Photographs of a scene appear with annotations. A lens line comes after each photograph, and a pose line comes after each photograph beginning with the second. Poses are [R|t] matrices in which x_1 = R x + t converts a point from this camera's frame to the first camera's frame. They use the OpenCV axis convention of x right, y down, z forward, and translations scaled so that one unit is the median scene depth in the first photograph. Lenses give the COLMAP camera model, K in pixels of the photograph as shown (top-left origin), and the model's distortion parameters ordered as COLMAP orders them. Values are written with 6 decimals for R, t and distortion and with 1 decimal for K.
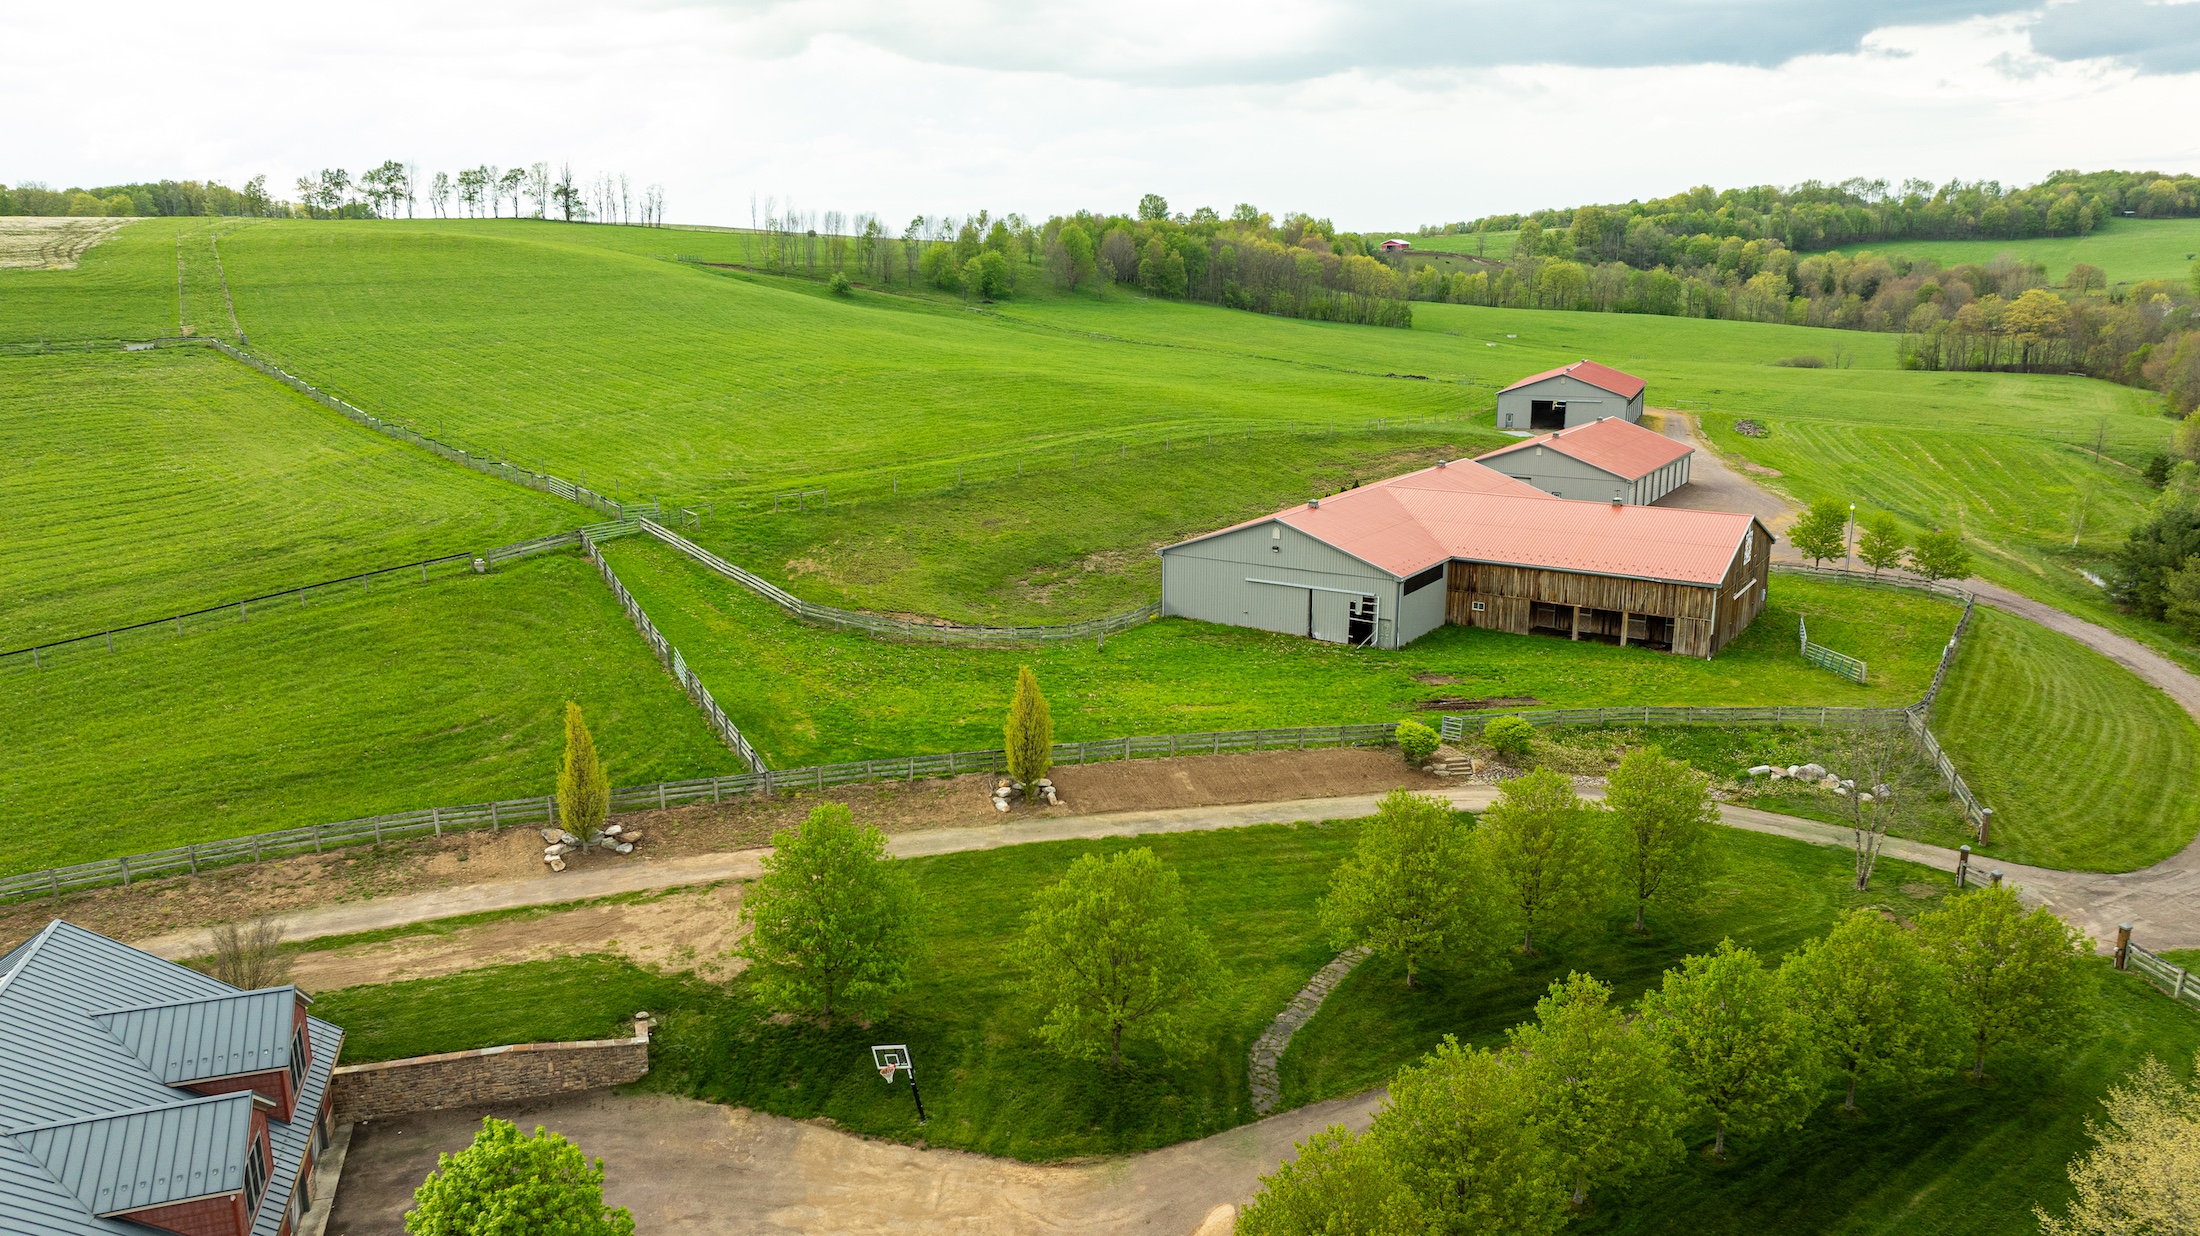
lens RADIAL K [[1559.9, 0, 1090.5], [0, 1559.9, 626.8], [0, 0, 1]] dist [-0.040106, 0.049405]
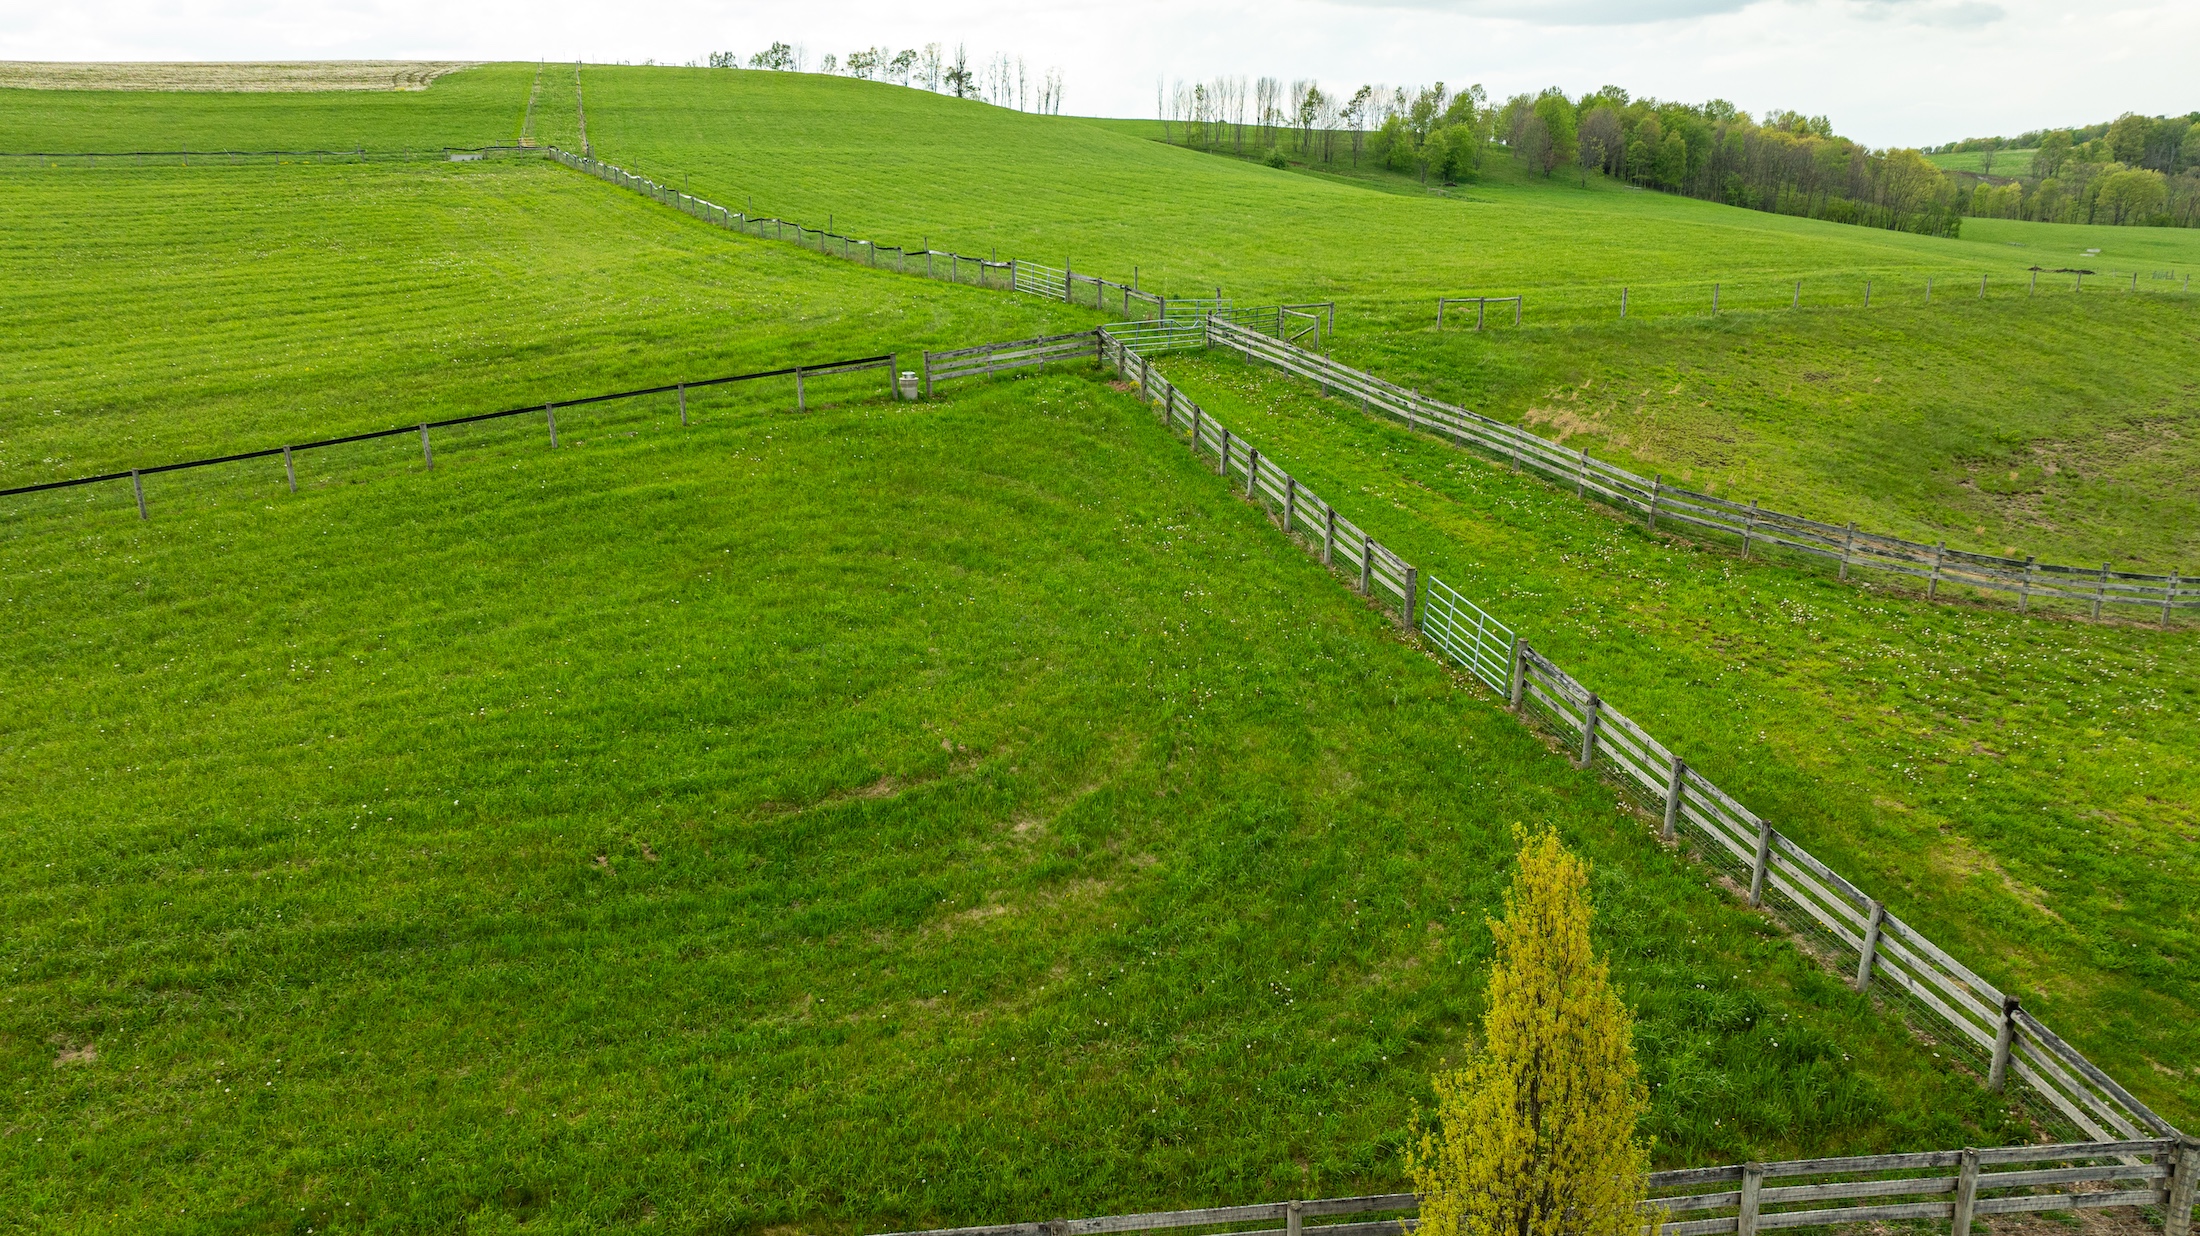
lens RADIAL K [[1559.9, 0, 1099.0], [0, 1559.9, 603.2], [0, 0, 1]] dist [-0.040106, 0.049405]
pose [[0.976922, 0.059595, -0.205113, -0.228792], [-0.056000, 0.998159, 0.023292, 0.013115], [0.206124, -0.011268, 0.978461, 0.529761]]
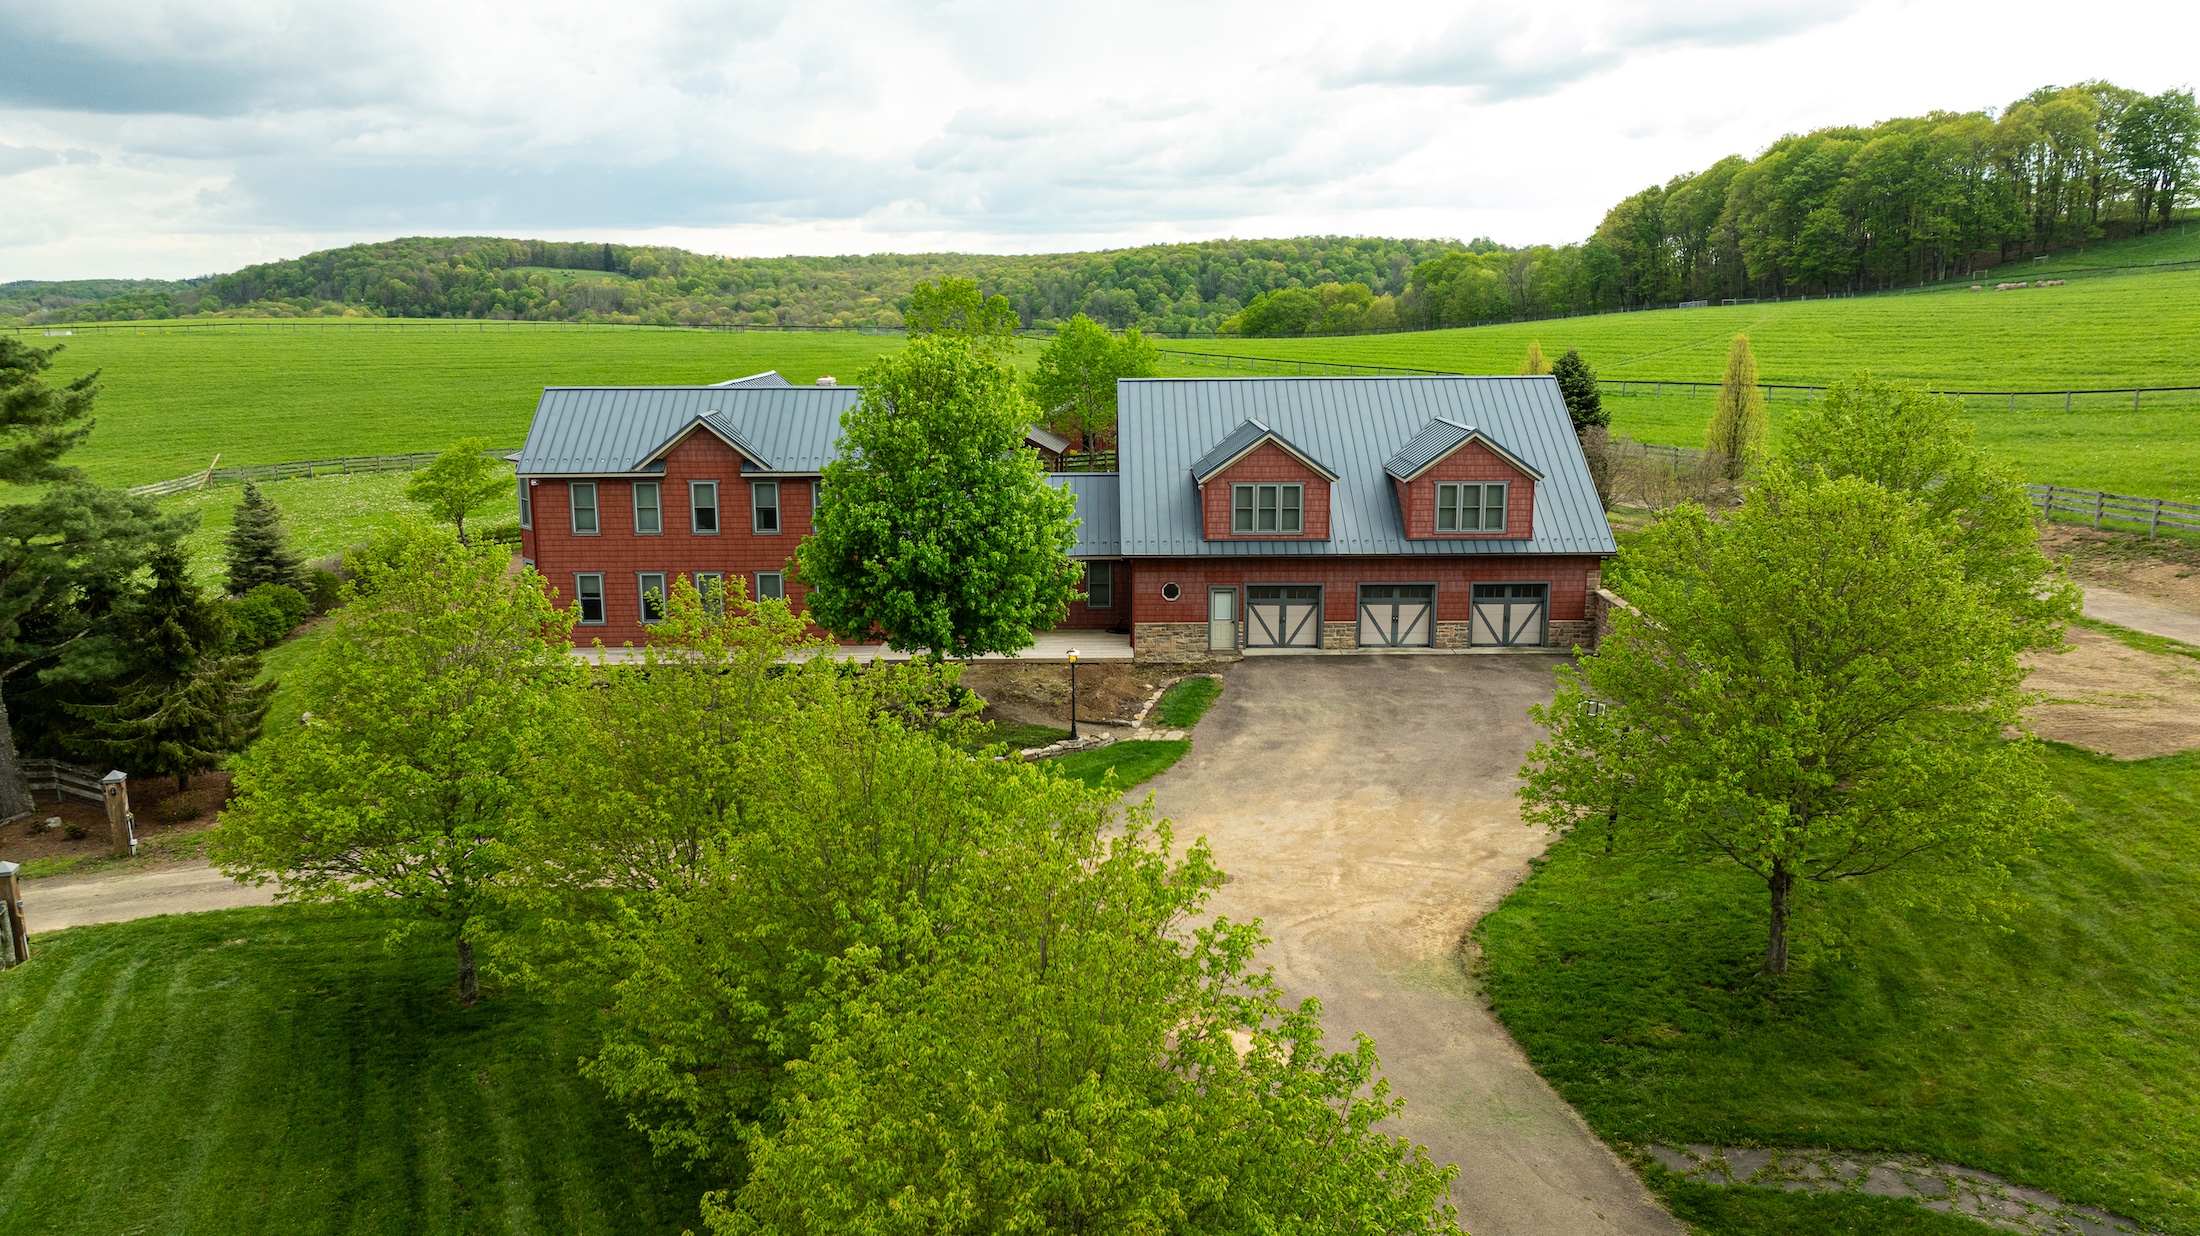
lens RADIAL K [[1559.9, 0, 1097.0], [0, 1559.9, 611.3], [0, 0, 1]] dist [-0.040106, 0.049405]
pose [[-0.293038, 0.196747, -0.935638, 0.247460], [-0.218169, 0.939020, 0.265788, 0.057710], [0.930877, 0.282013, -0.232245, 0.472008]]
